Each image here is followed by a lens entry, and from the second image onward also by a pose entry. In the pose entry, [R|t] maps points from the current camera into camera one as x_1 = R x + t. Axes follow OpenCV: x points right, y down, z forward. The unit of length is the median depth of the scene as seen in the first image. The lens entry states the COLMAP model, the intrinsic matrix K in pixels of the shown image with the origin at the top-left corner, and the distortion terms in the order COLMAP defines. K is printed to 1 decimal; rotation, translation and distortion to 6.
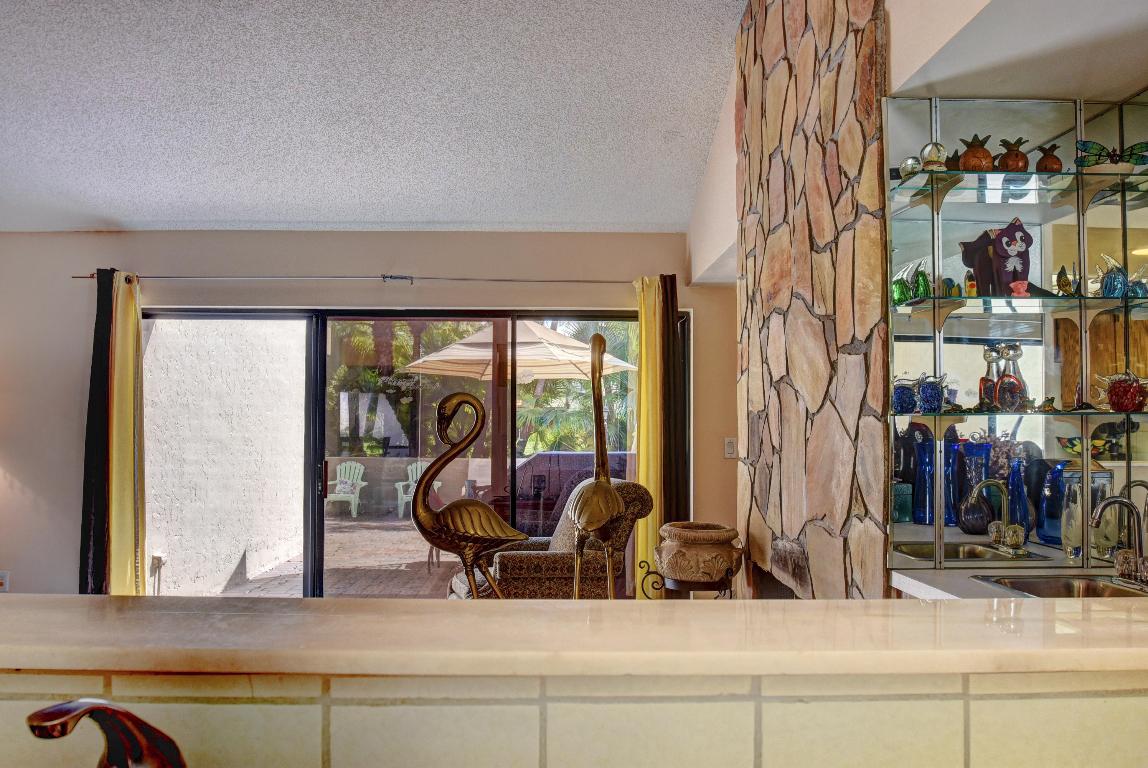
lens RADIAL K [[1002.4, 0, 574.0], [0, 1002.4, 384.0], [0, 0, 1]] dist [-0.086637, -0.000863]
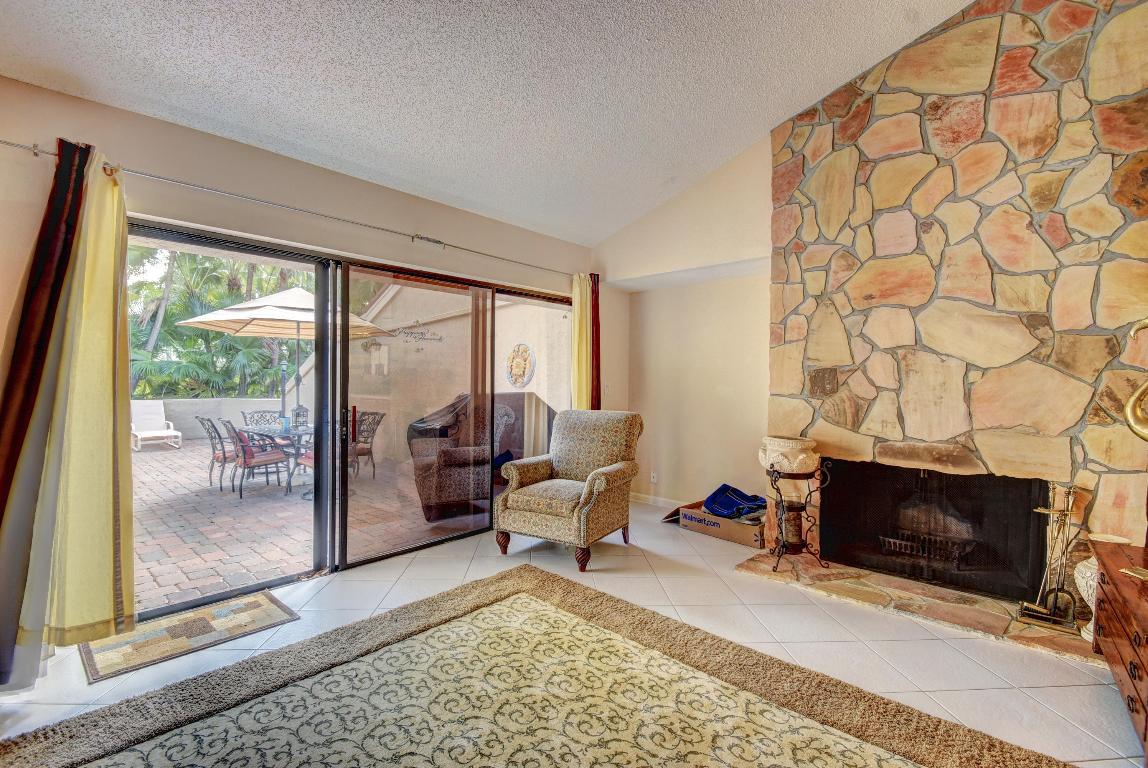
lens RADIAL K [[507.7, 0, 566.4], [0, 507.7, 384.9], [0, 0, 1]] dist [0.008316, -0.014267]
pose [[0.700950, -0.007621, 0.713169, -0.986881], [-0.036349, 0.998262, 0.046394, 0.049438], [-0.712283, -0.058443, 0.699455, 0.975402]]
